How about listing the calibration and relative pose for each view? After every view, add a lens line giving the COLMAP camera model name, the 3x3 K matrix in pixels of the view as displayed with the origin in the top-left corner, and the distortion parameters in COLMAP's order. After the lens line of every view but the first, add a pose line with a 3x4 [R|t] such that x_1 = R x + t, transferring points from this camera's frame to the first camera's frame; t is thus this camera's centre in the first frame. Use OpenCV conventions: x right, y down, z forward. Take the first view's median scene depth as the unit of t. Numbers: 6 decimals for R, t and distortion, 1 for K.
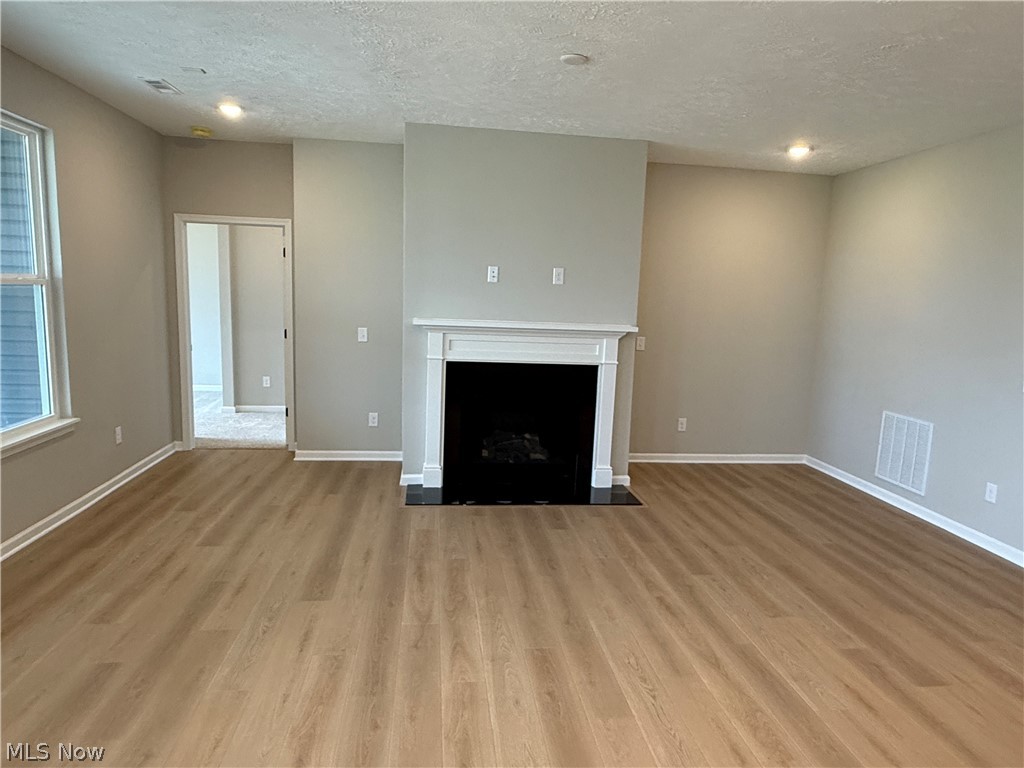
lens RADIAL K [[642.2, 0, 511.8], [0, 642.2, 387.5], [0, 0, 1]] dist [0.000067, 0.001386]
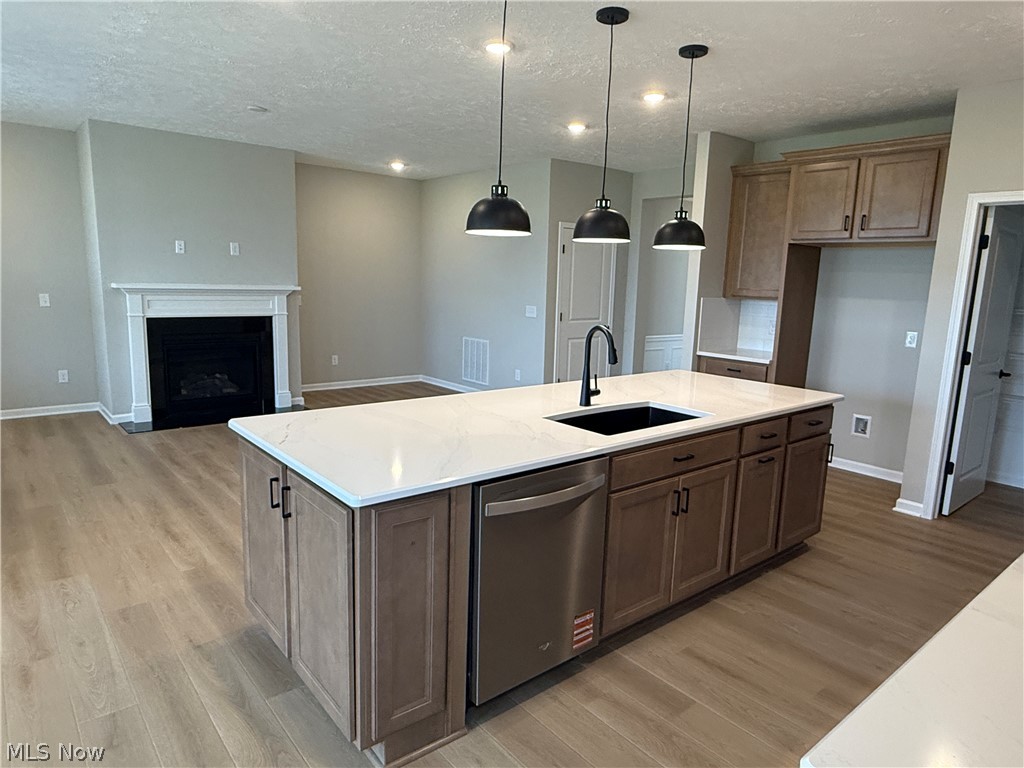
lens RADIAL K [[642.2, 0, 511.8], [0, 642.2, 387.5], [0, 0, 1]] dist [0.000067, 0.001386]
pose [[0.839101, -0.106929, 0.533363, -0.180892], [0.080823, 0.994114, 0.072147, 0.058538], [-0.537938, -0.017431, 0.842804, -0.408759]]
